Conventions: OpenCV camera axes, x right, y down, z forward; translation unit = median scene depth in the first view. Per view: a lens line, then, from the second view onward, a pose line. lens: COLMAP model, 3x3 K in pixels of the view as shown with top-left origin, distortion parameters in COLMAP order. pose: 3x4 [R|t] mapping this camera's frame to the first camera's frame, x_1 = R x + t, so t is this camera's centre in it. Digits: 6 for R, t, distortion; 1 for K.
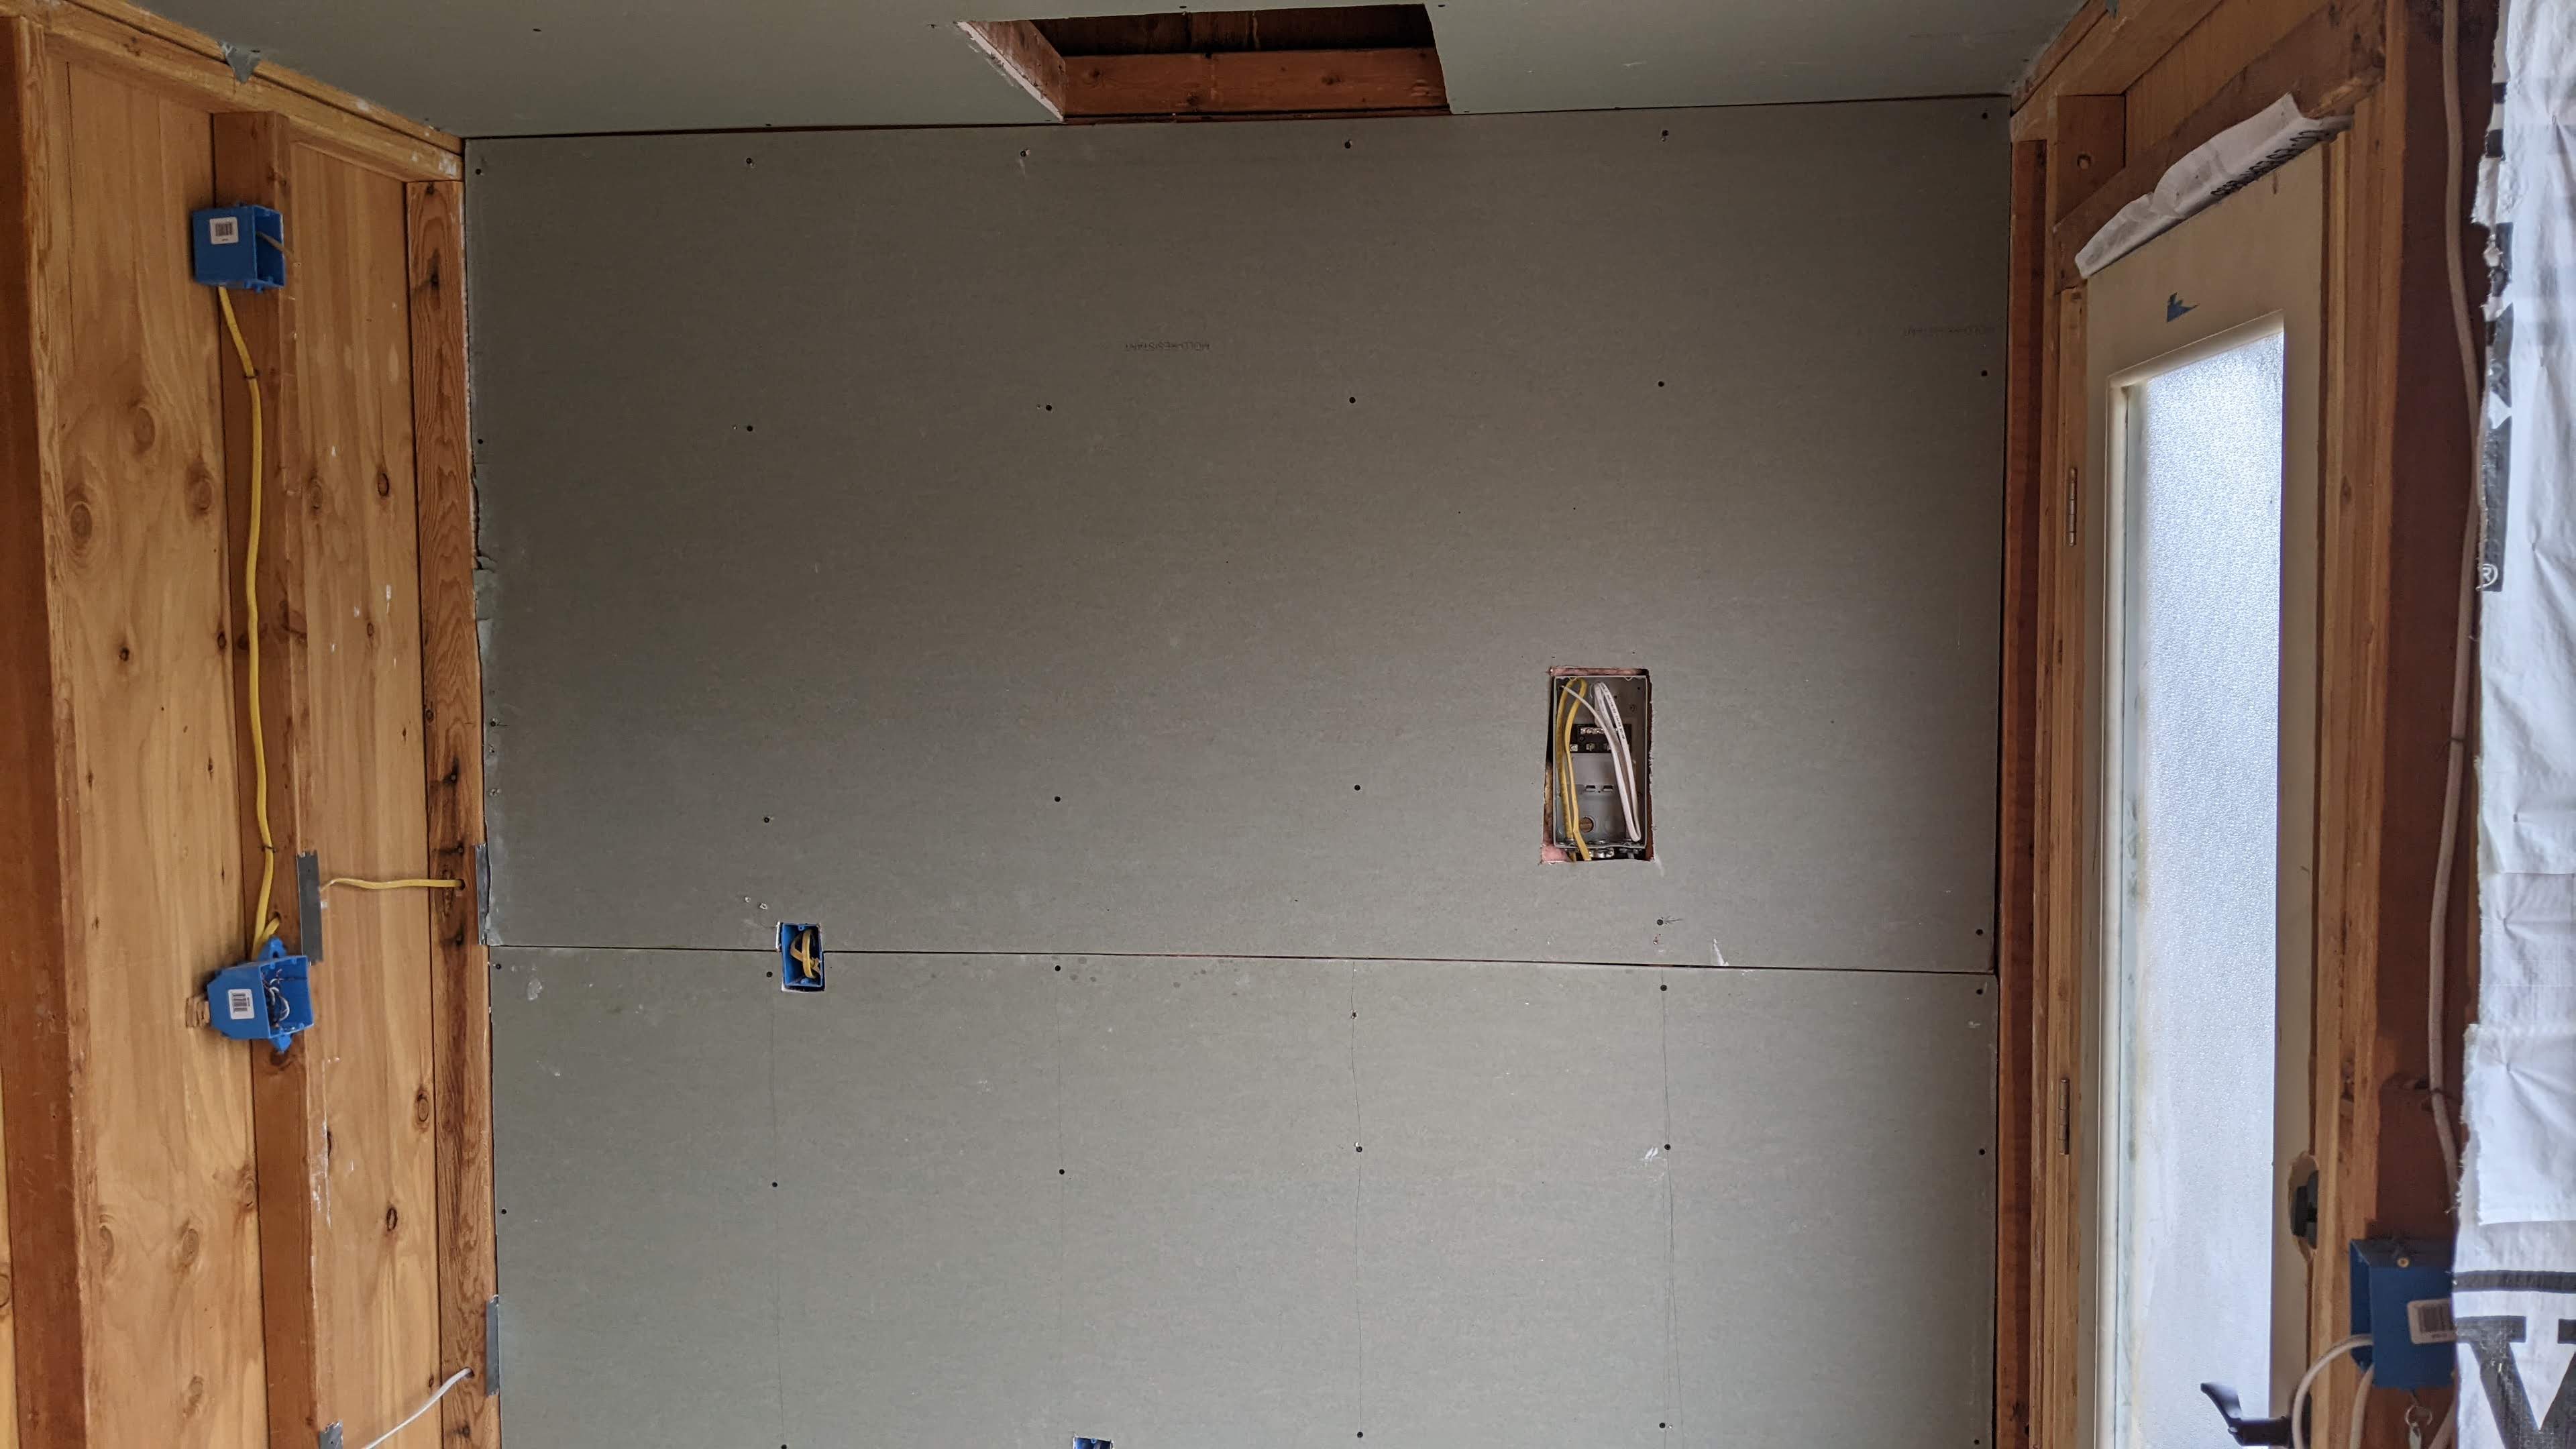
lens RADIAL K [[2162.1, 0, 1294.1], [0, 2162.1, 706.6], [0, 0, 1]] dist [0.092019, -0.155441]
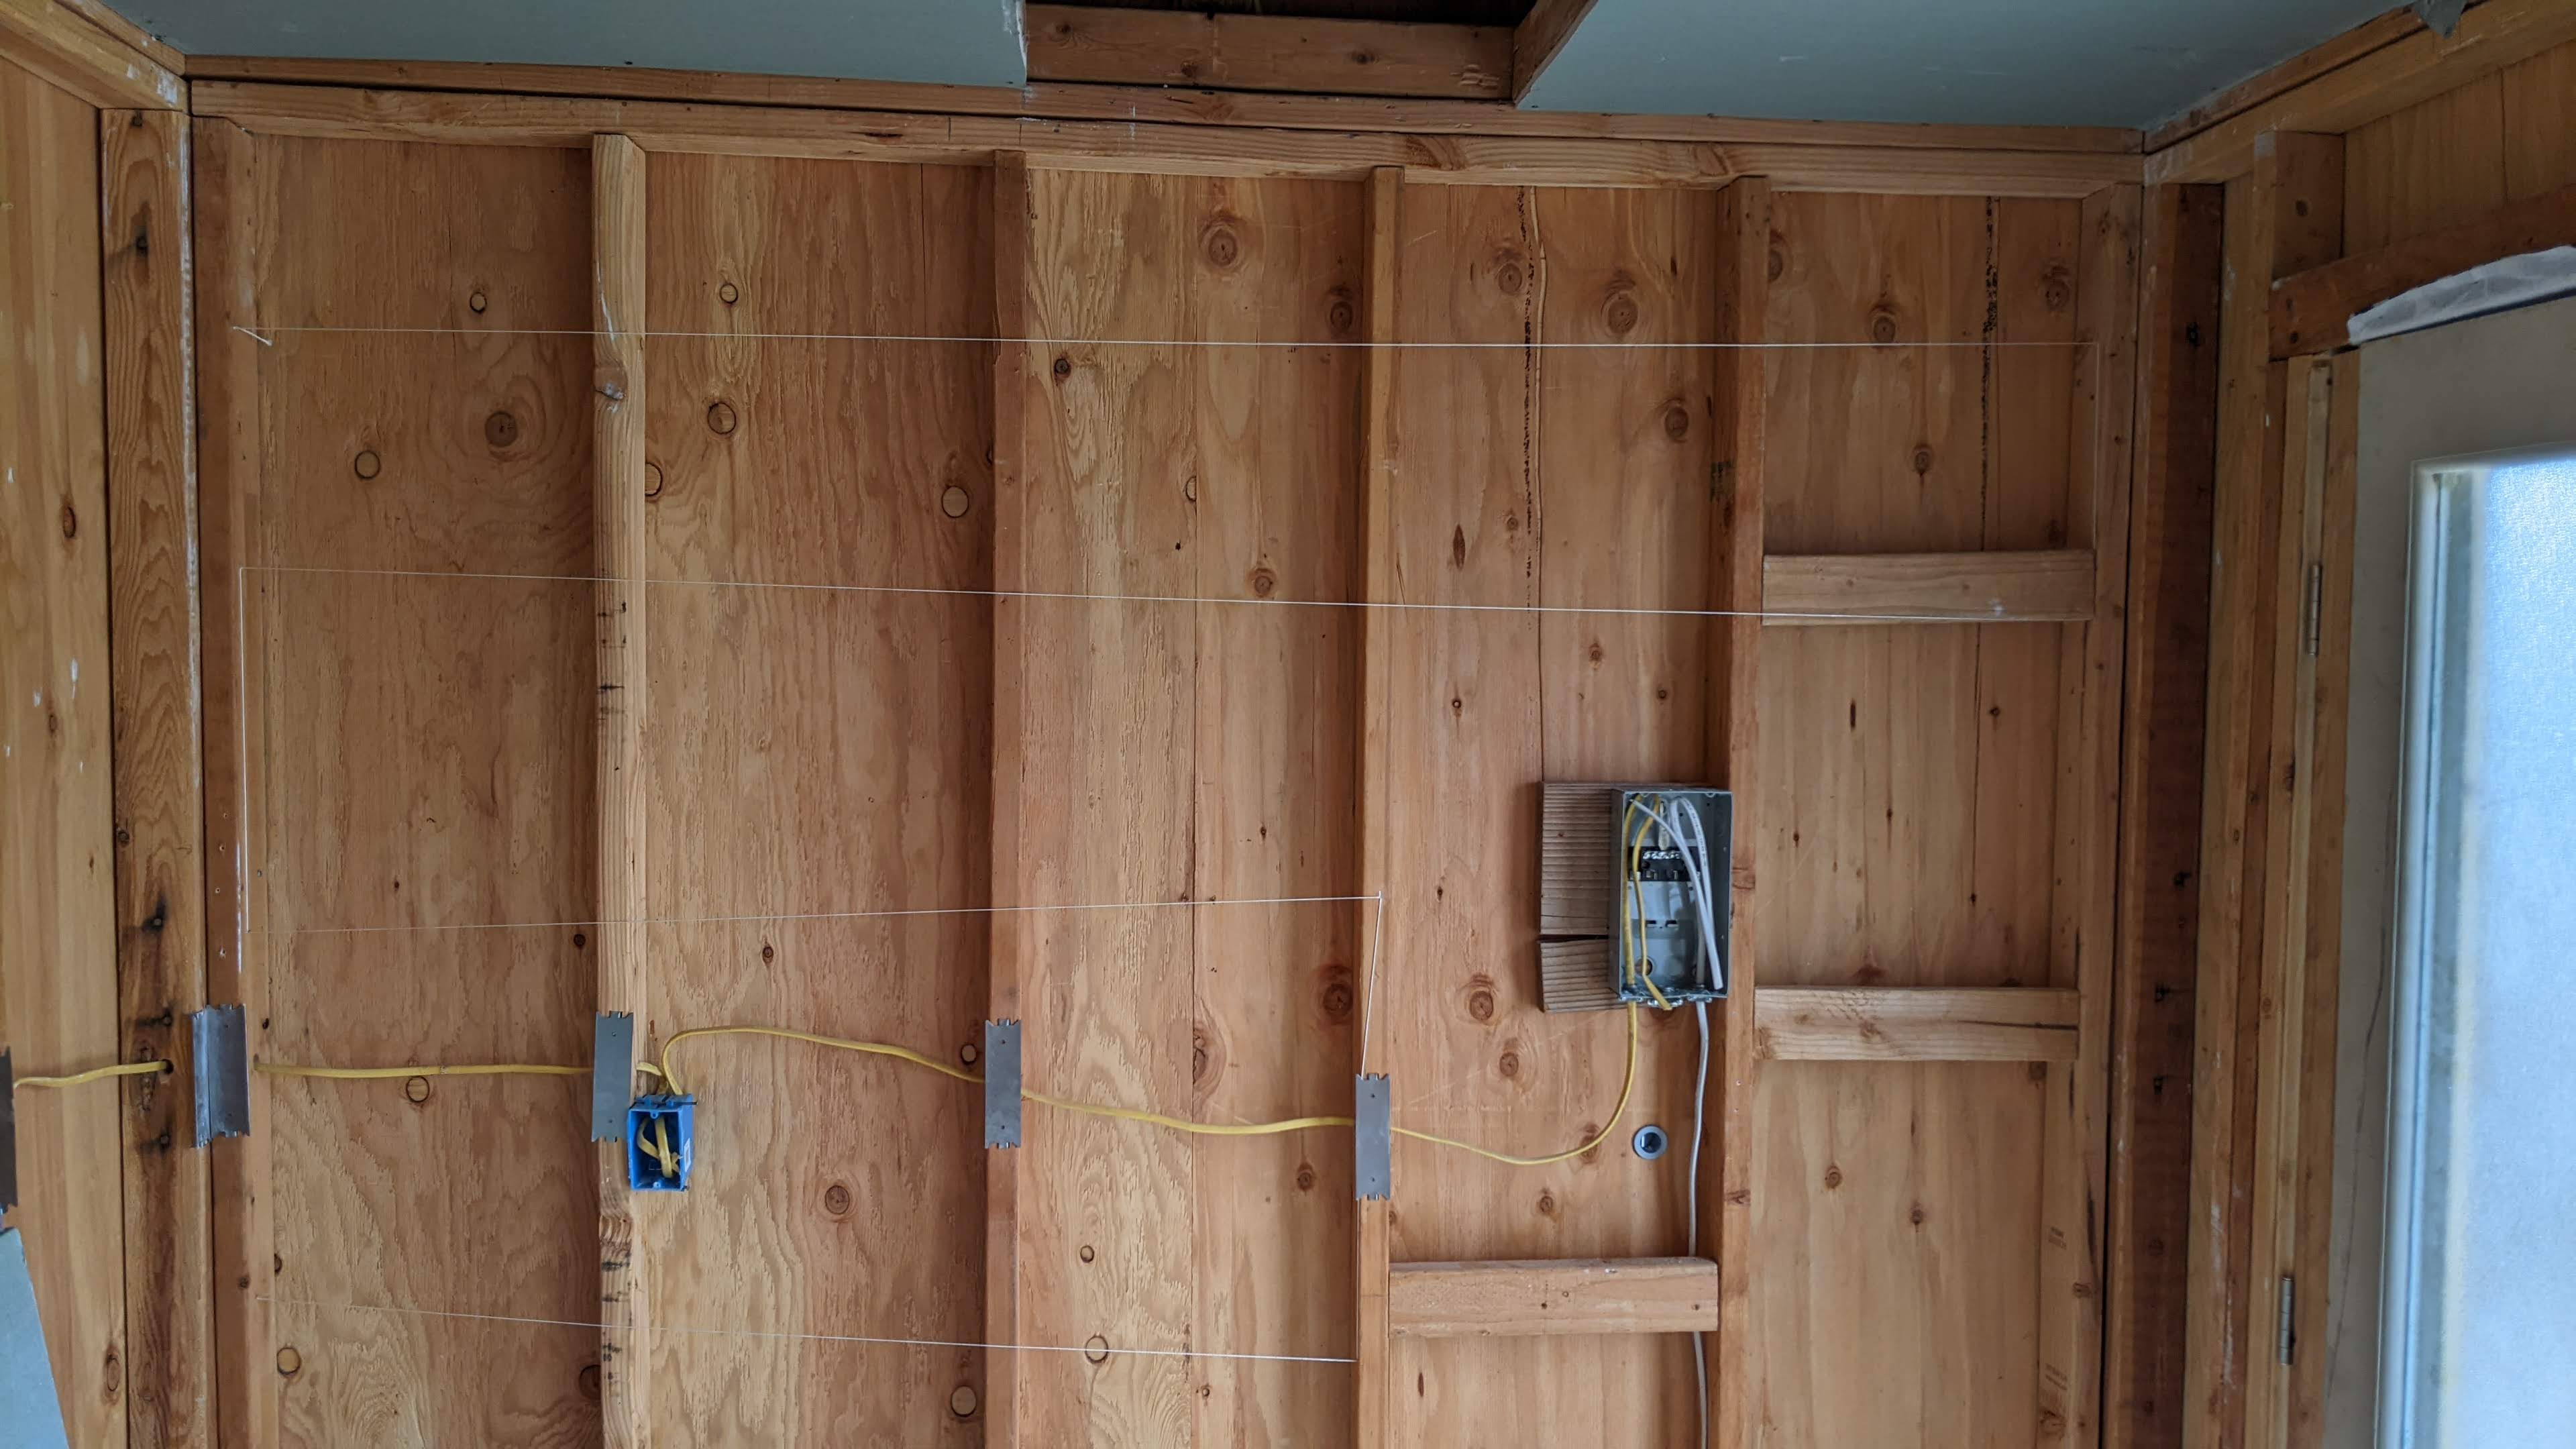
lens RADIAL K [[2162.1, 0, 1283.1], [0, 2162.1, 746.2], [0, 0, 1]] dist [0.092019, -0.155441]
pose [[0.975833, 0.004883, 0.218465, -0.180248], [-0.005155, 0.999986, 0.000674, -0.029677], [-0.218458, -0.001784, 0.975845, 0.202407]]
